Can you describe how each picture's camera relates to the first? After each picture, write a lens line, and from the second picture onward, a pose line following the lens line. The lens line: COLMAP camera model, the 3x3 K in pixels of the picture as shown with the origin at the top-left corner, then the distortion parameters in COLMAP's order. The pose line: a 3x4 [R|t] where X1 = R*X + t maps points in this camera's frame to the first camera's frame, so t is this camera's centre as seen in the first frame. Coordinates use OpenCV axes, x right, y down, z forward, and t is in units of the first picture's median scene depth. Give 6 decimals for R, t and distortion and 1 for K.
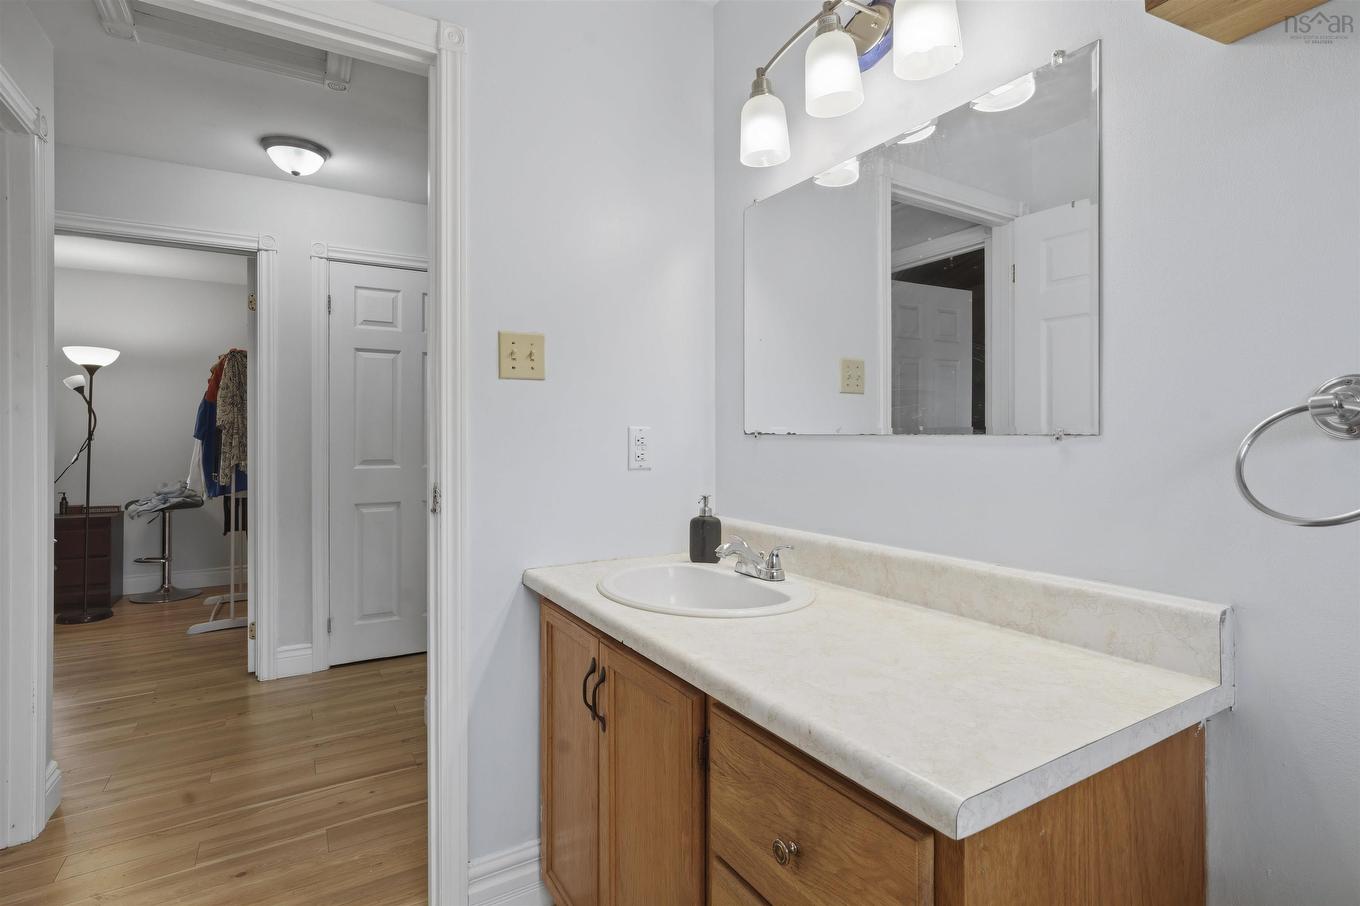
lens RADIAL K [[644.1, 0, 673.3], [0, 644.1, 443.5], [0, 0, 1]] dist [-0.000967, -0.000273]
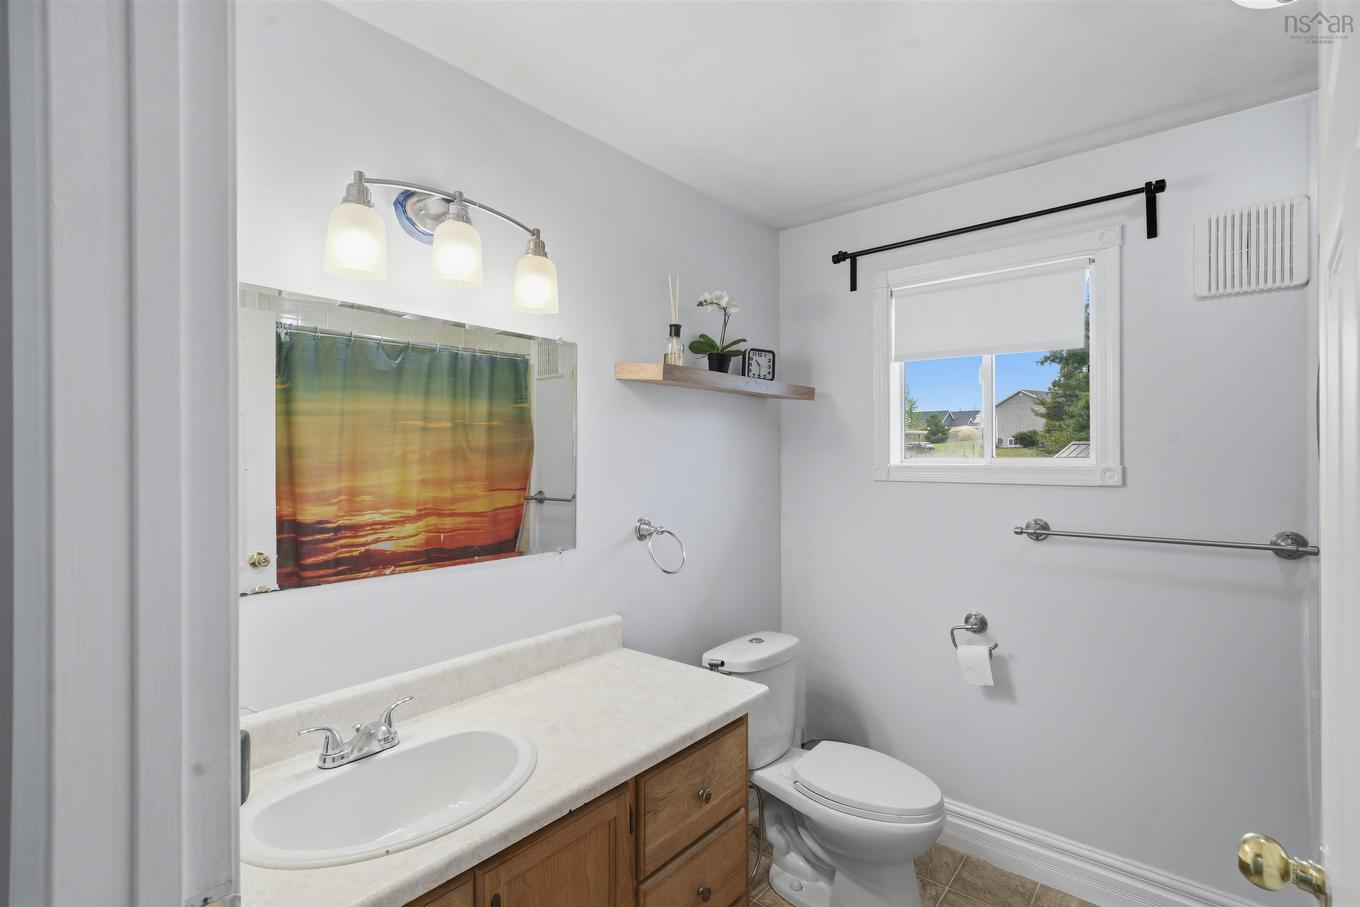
lens RADIAL K [[644.1, 0, 677.2], [0, 644.1, 455.2], [0, 0, 1]] dist [-0.000967, -0.000273]
pose [[-0.327413, -0.000131, 0.944881, -1.224253], [0.016815, 0.999841, 0.005965, -0.290535], [-0.944732, 0.017841, -0.327359, 1.300678]]
